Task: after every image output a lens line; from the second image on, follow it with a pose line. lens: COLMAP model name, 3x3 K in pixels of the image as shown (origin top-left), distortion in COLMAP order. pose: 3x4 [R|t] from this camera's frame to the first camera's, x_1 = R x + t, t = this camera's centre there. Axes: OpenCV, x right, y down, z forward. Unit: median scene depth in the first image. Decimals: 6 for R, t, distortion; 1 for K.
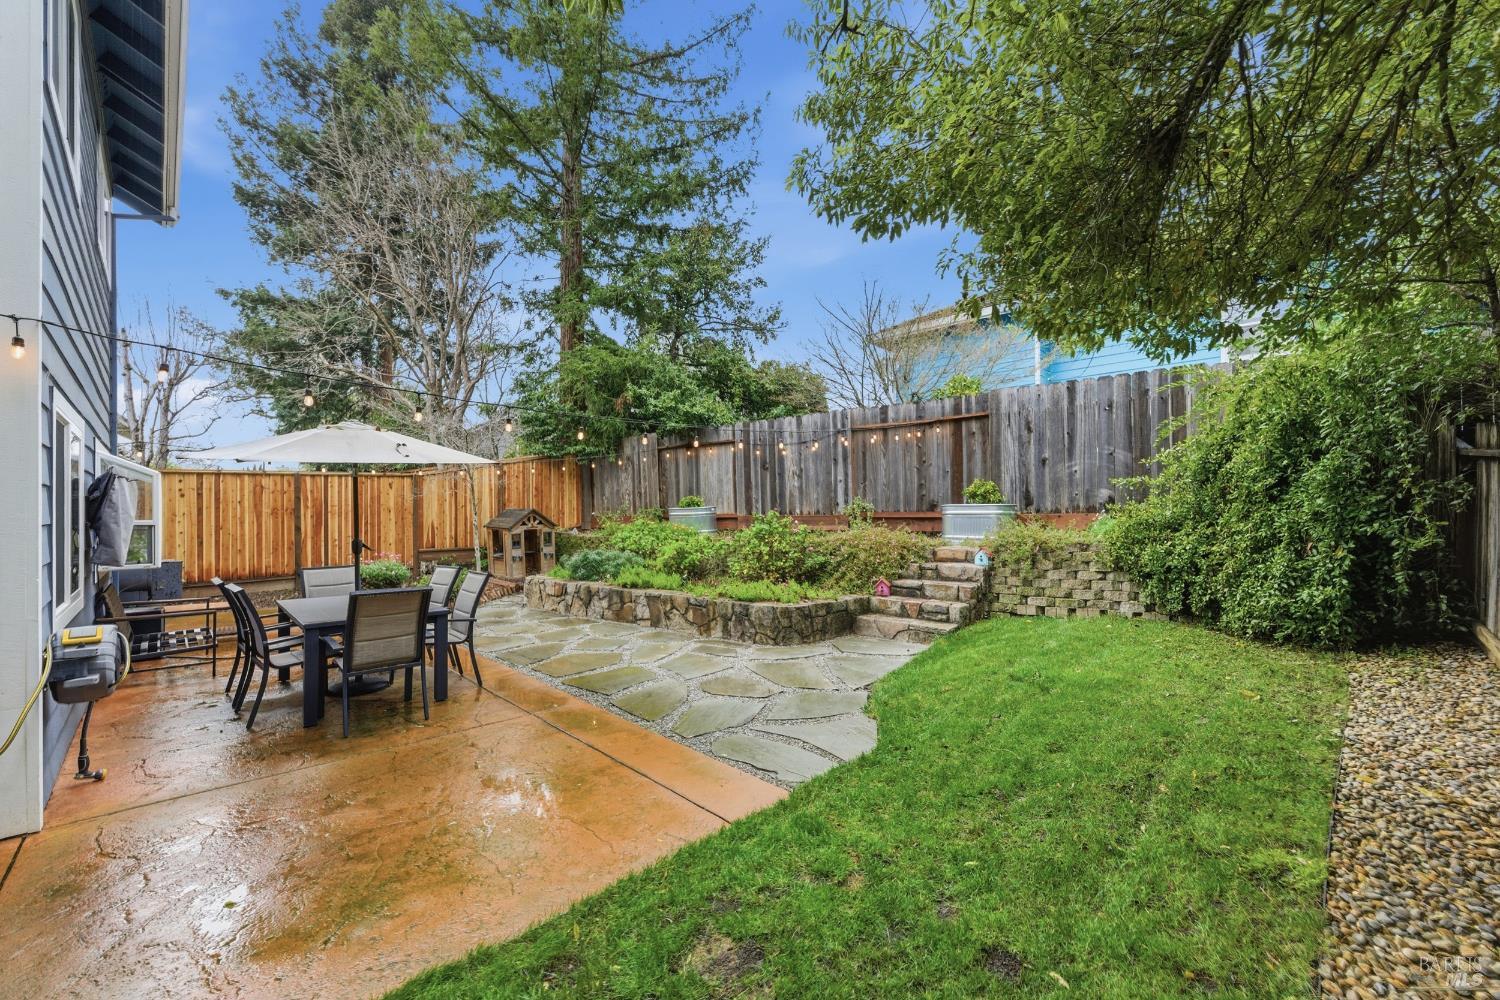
lens RADIAL K [[589.9, 0, 748.8], [0, 589.9, 506.3], [0, 0, 1]] dist [0.008215, -0.003161]
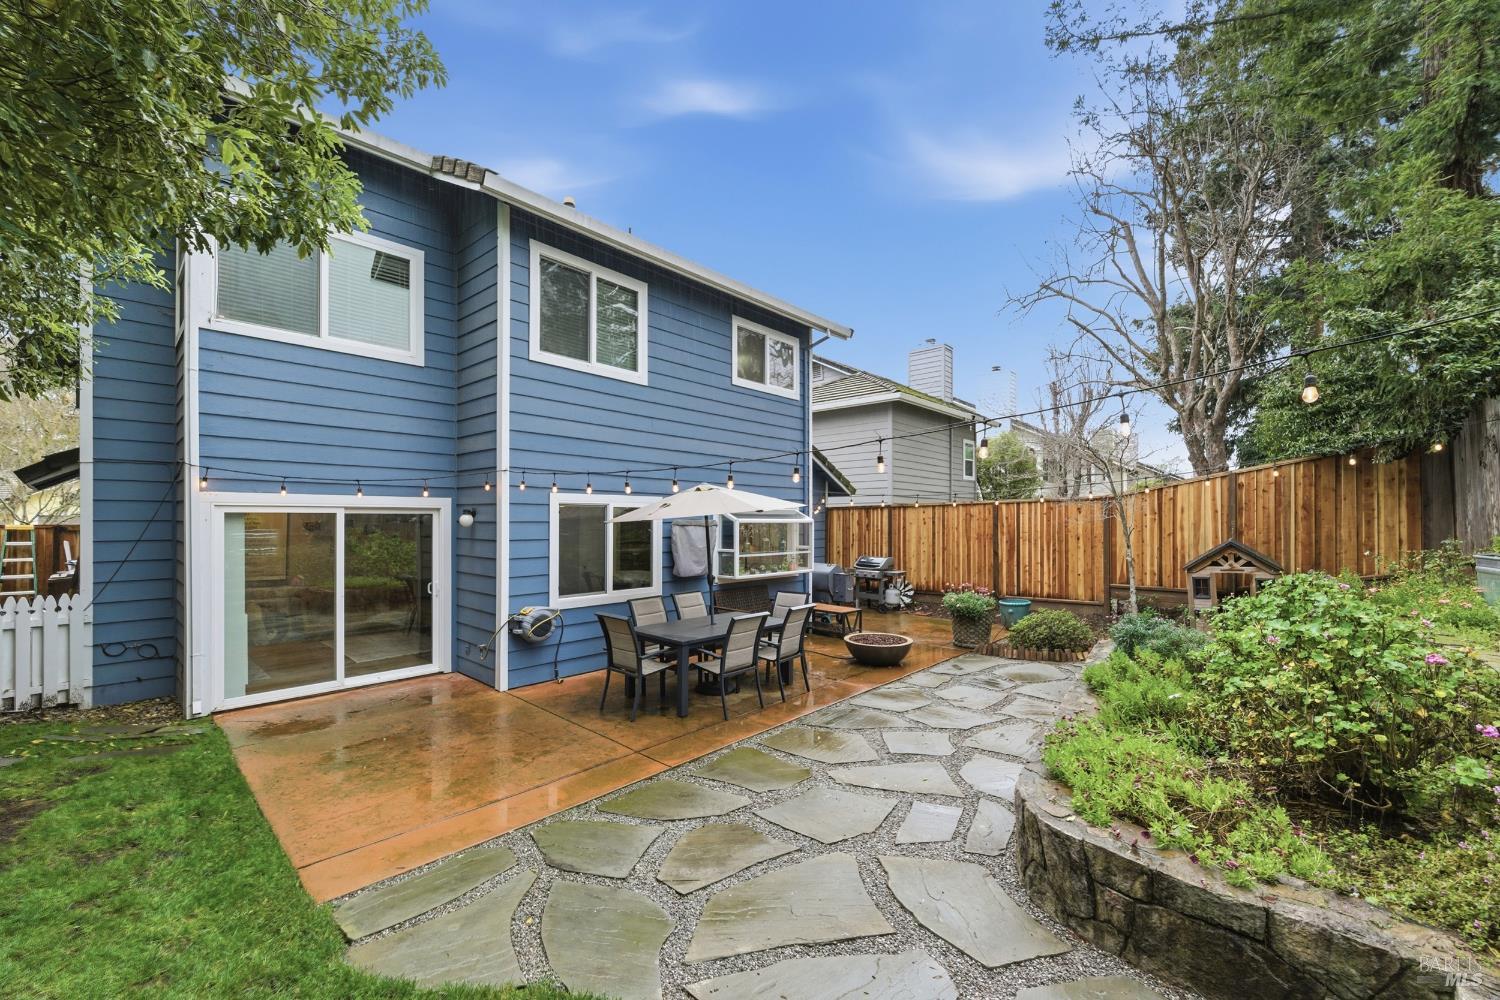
lens RADIAL K [[589.9, 0, 749.0], [0, 589.9, 513.2], [0, 0, 1]] dist [0.008215, -0.003161]
pose [[0.060589, -0.008664, -0.998125, 0.290463], [0.006204, 0.999946, -0.008303, -0.028012], [0.998144, -0.005689, 0.060639, 0.459397]]
